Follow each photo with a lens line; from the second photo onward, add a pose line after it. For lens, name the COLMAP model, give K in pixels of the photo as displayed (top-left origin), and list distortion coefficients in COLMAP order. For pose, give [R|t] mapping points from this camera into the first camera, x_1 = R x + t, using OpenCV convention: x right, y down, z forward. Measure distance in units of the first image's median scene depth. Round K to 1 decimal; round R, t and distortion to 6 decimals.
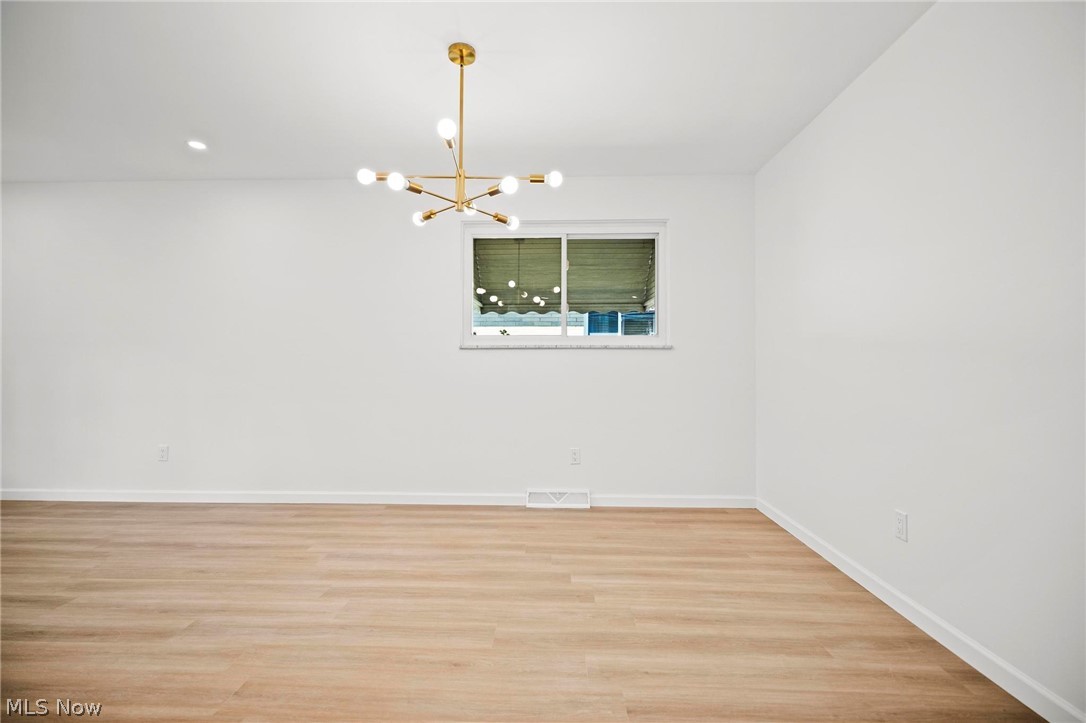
lens RADIAL K [[491.0, 0, 539.2], [0, 491.0, 357.6], [0, 0, 1]] dist [0.002814, 0.000570]
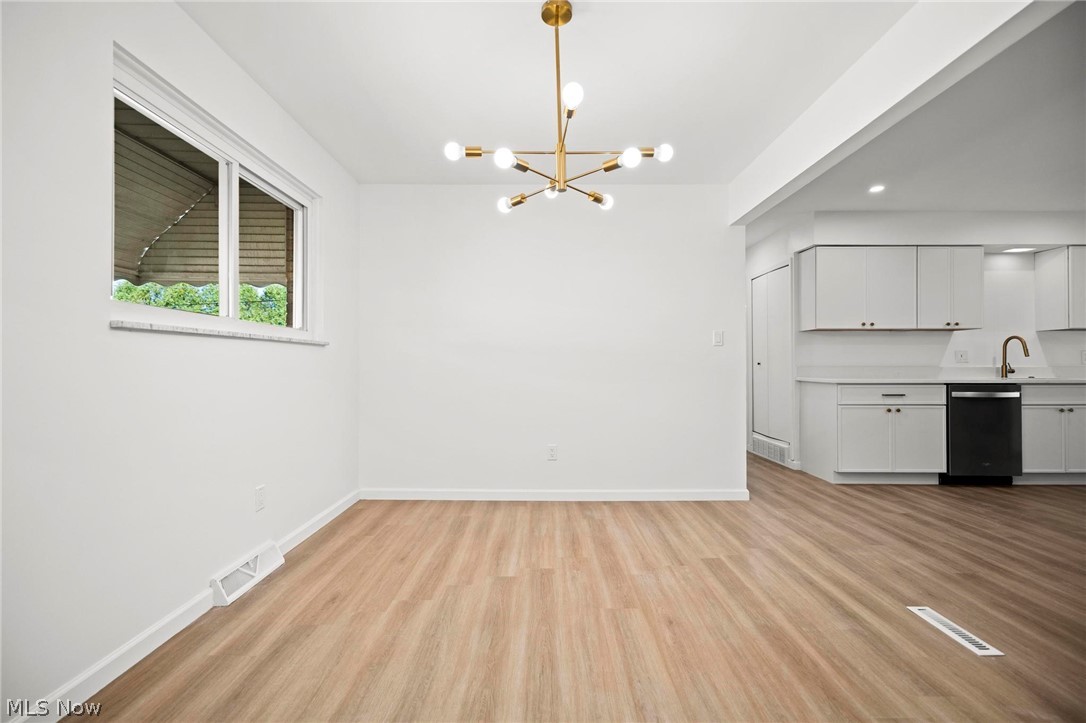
lens RADIAL K [[507.7, 0, 537.8], [0, 507.7, 353.4], [0, 0, 1]] dist [0.002409, 0.000384]
pose [[-0.031318, 0.015310, 0.999392, -0.930102], [-0.010093, 0.999827, -0.015633, 0.012750], [-0.999459, -0.010577, -0.031158, 0.930993]]
